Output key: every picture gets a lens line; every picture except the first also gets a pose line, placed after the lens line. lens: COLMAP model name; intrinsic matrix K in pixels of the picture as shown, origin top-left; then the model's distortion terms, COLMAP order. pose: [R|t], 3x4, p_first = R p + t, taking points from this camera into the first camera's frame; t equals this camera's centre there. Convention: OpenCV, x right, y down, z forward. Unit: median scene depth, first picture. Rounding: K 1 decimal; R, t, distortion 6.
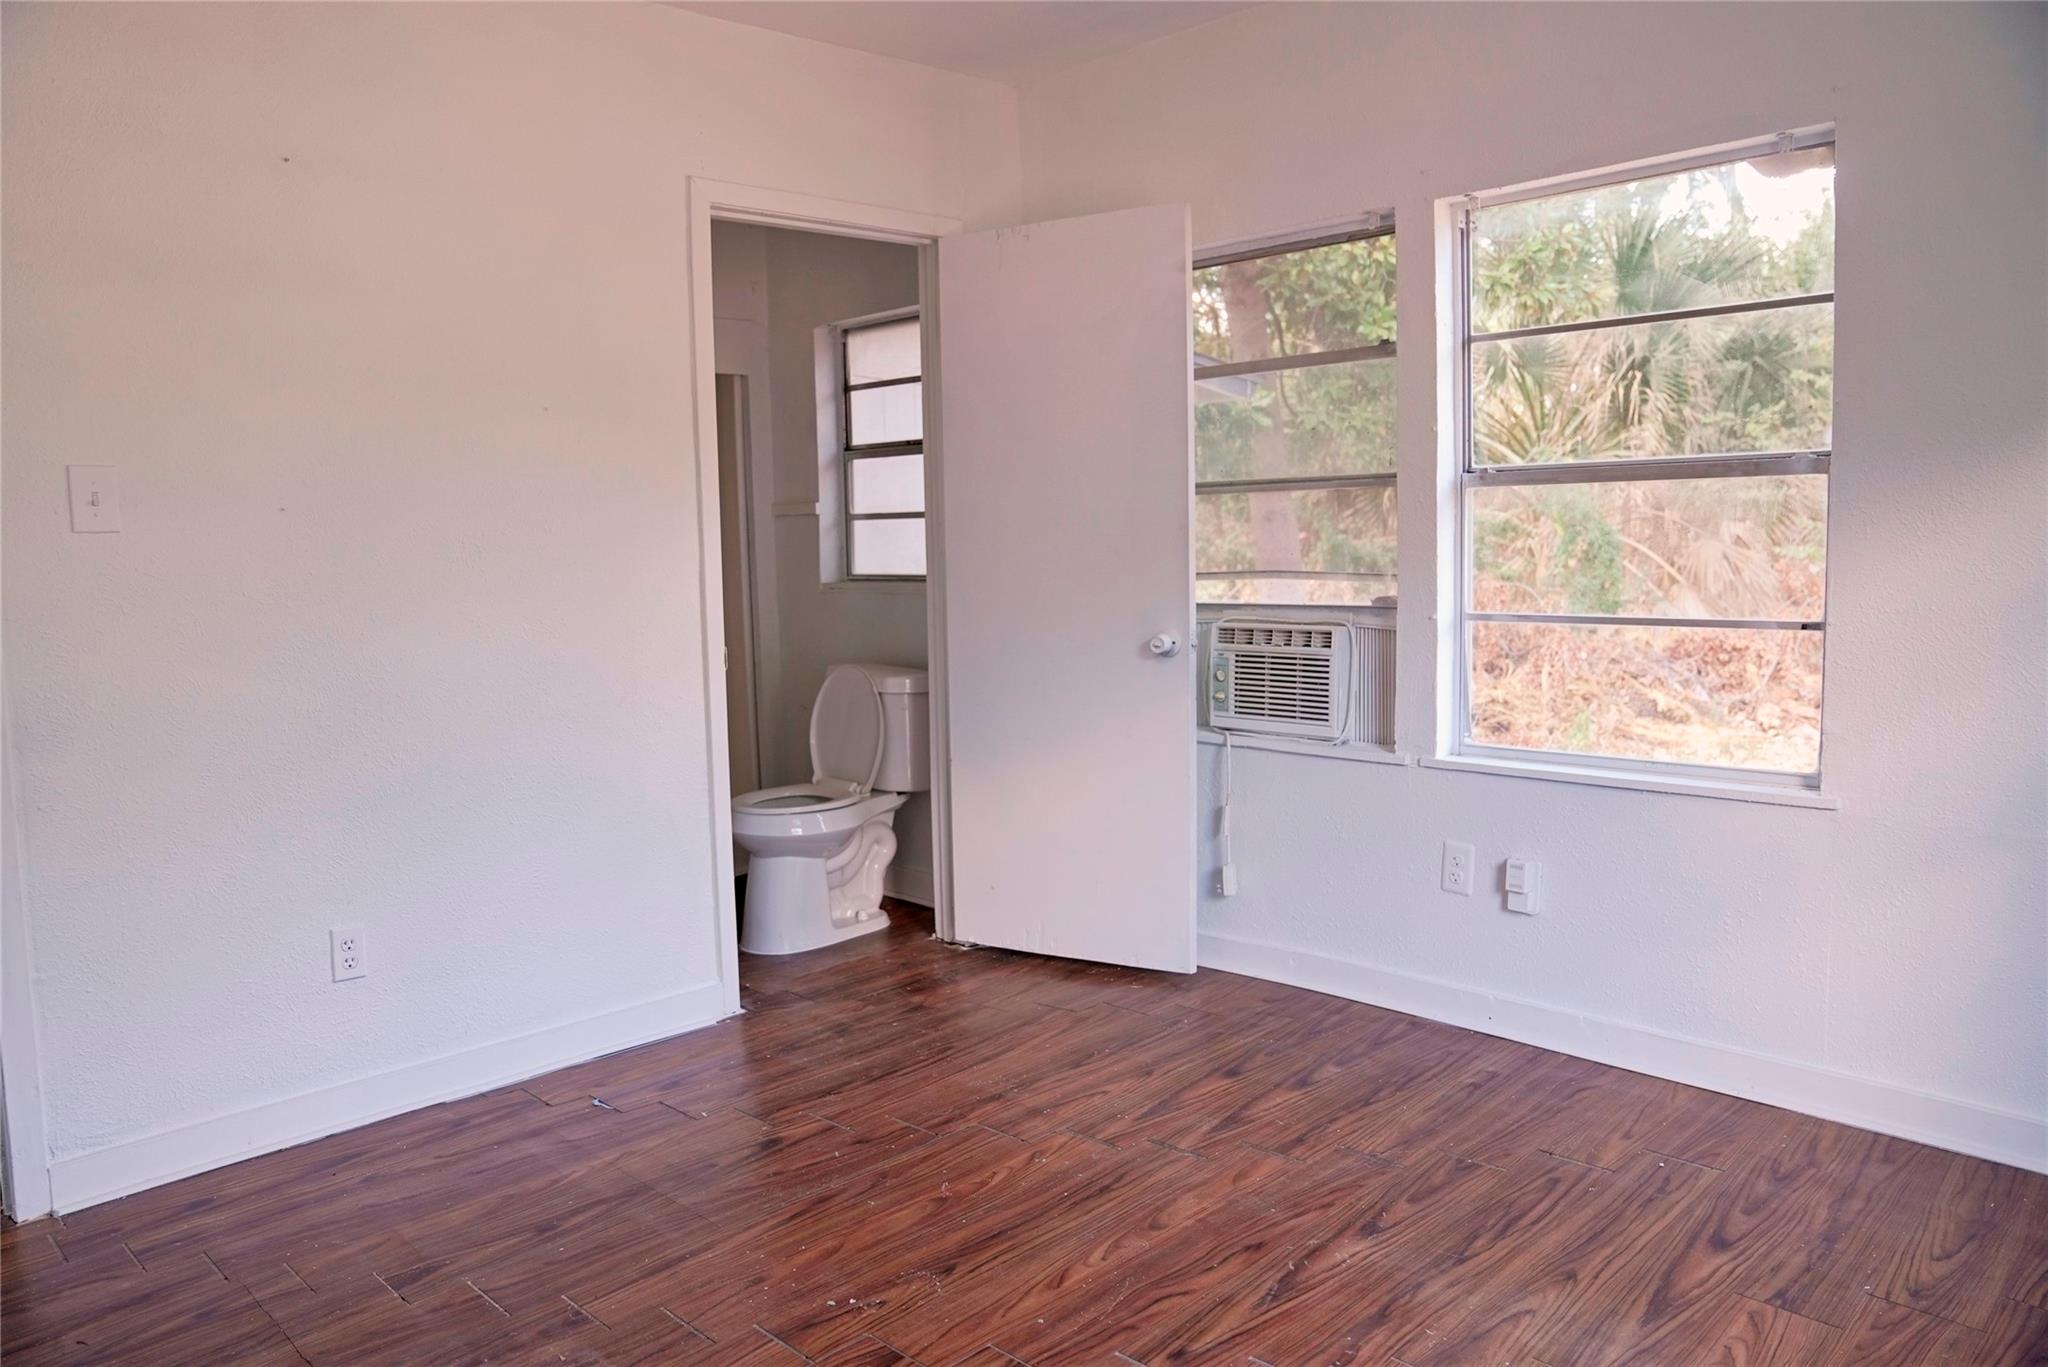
lens RADIAL K [[1428.4, 0, 1021.5], [0, 1428.4, 675.5], [0, 0, 1]] dist [-0.138722, 0.111969]
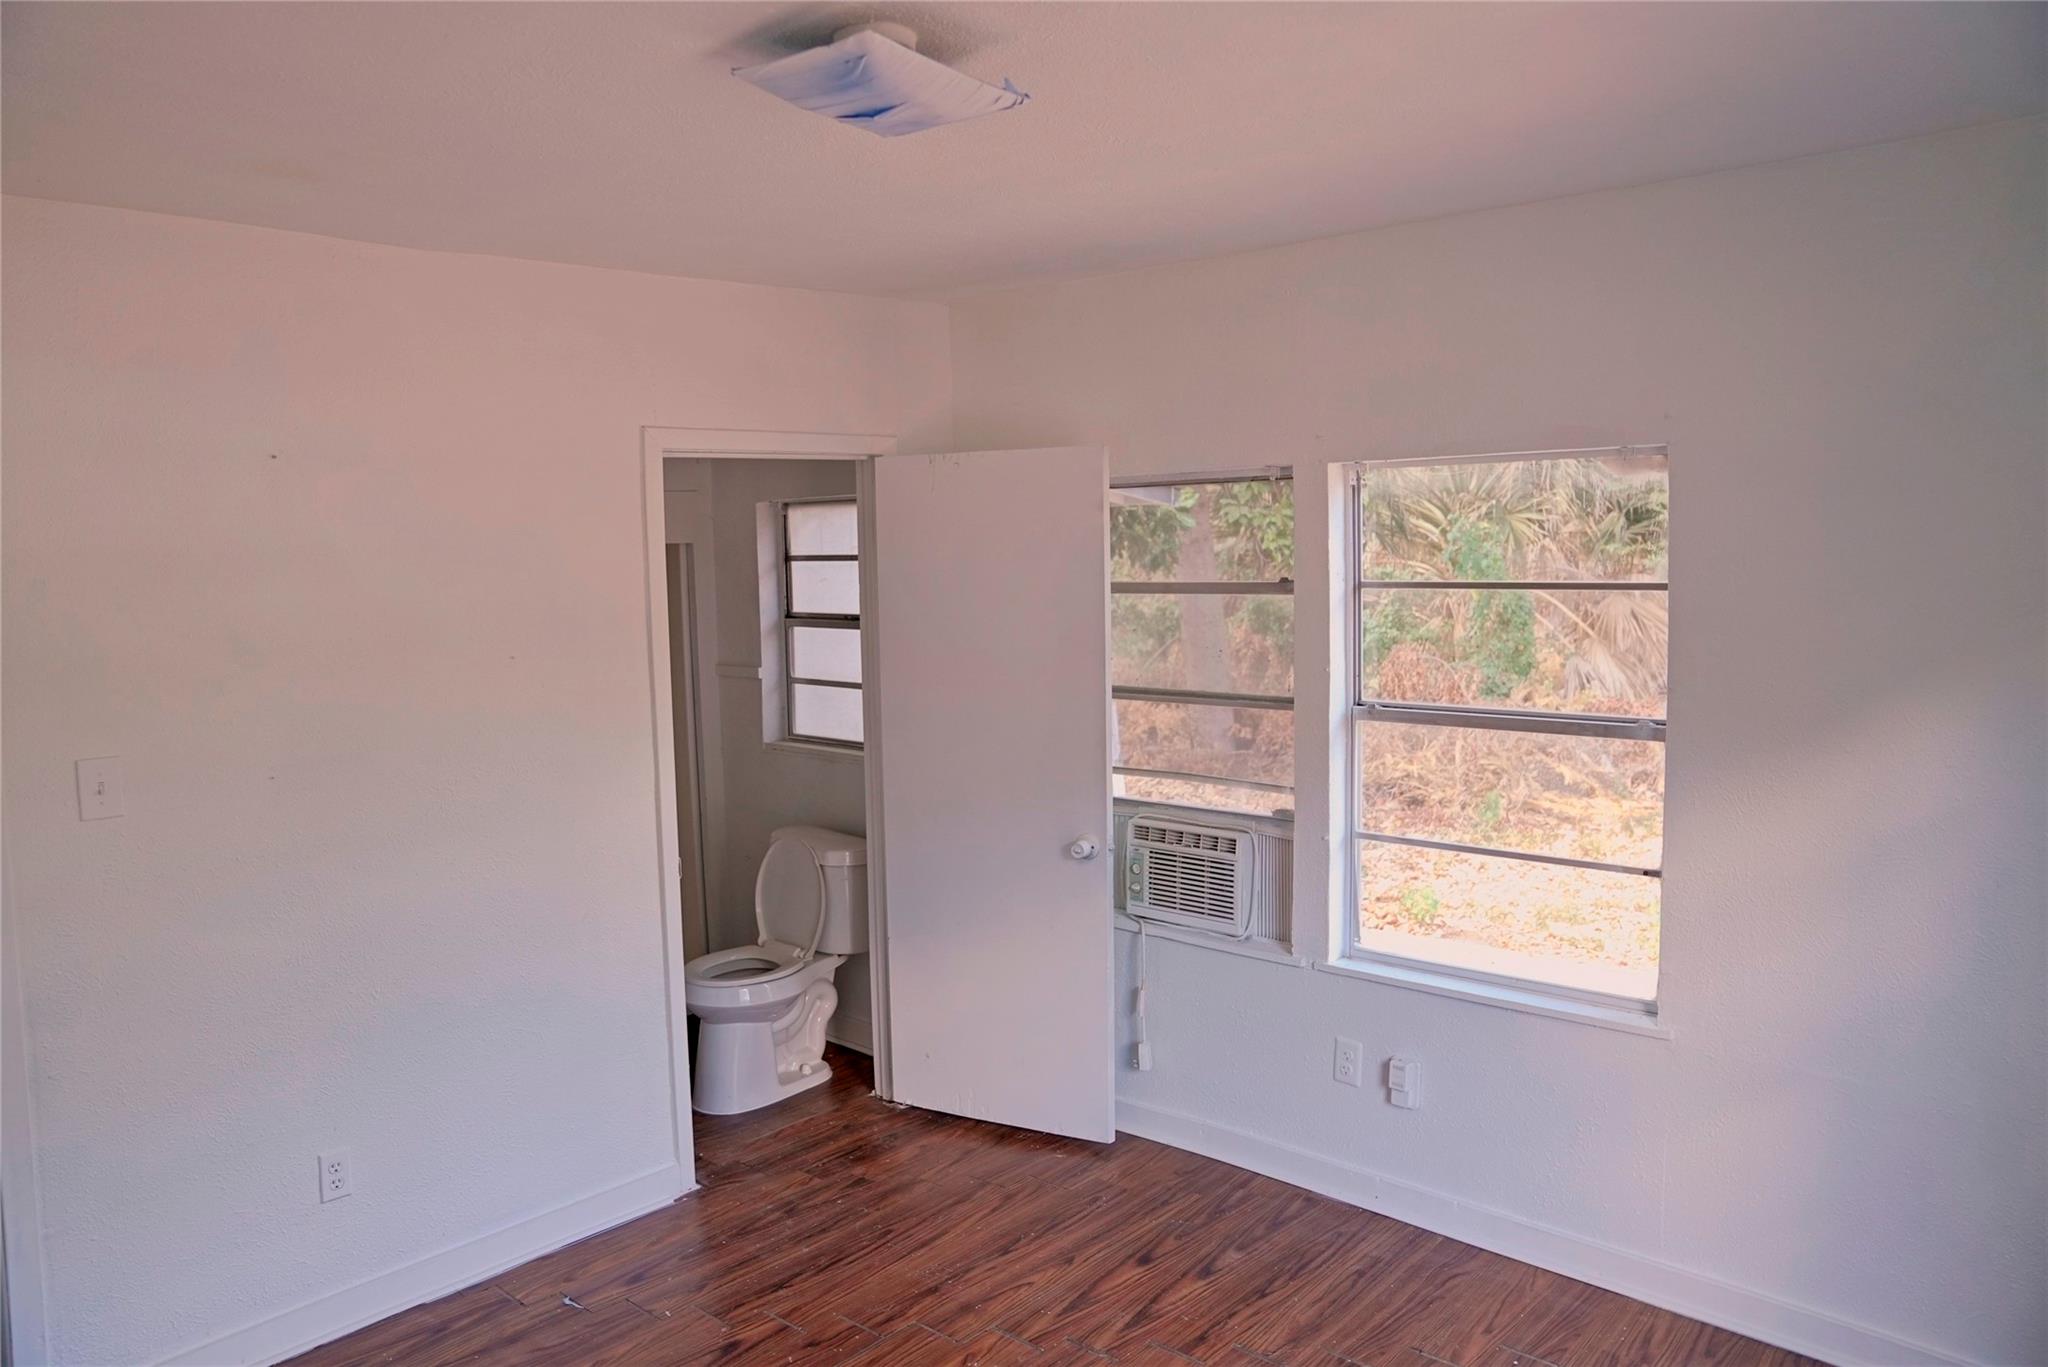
lens RADIAL K [[1429.1, 0, 1033.3], [0, 1429.1, 660.2], [0, 0, 1]] dist [-0.140479, 0.111864]
pose [[0.998513, -0.002541, 0.054456, 0.002347], [0.003411, 0.999868, -0.015887, -0.151061], [-0.054408, 0.016049, 0.998390, -0.091521]]
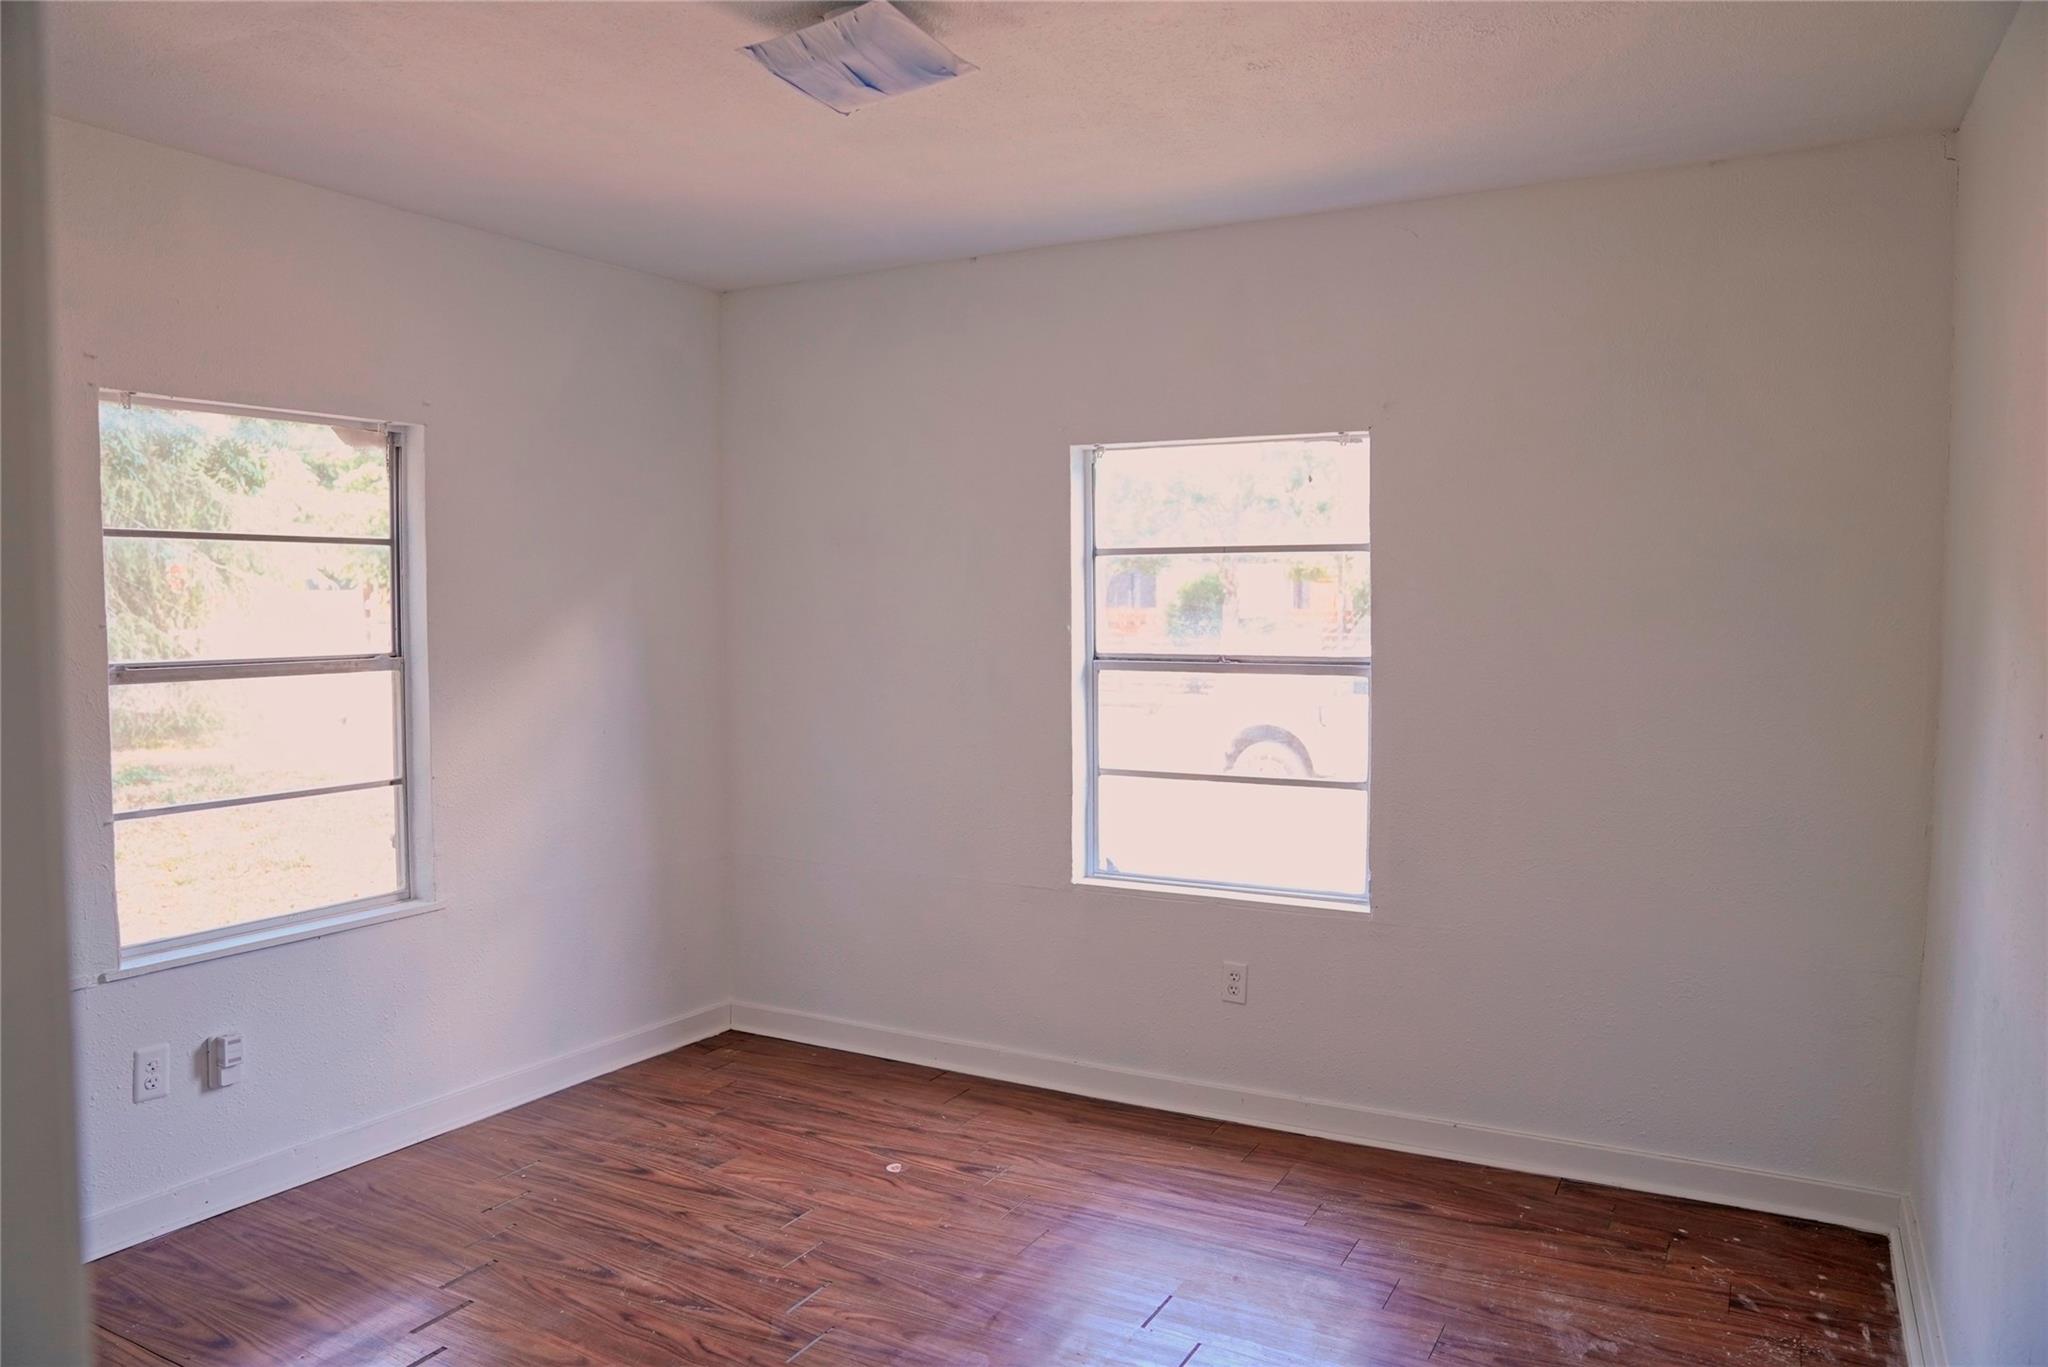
lens RADIAL K [[1428.4, 0, 1021.5], [0, 1428.4, 675.5], [0, 0, 1]] dist [-0.138722, 0.111969]
pose [[-0.278662, -0.029661, 0.959931, -0.700818], [0.096819, 0.993563, 0.058806, -0.122939], [-0.955497, 0.109326, -0.273996, 0.607622]]
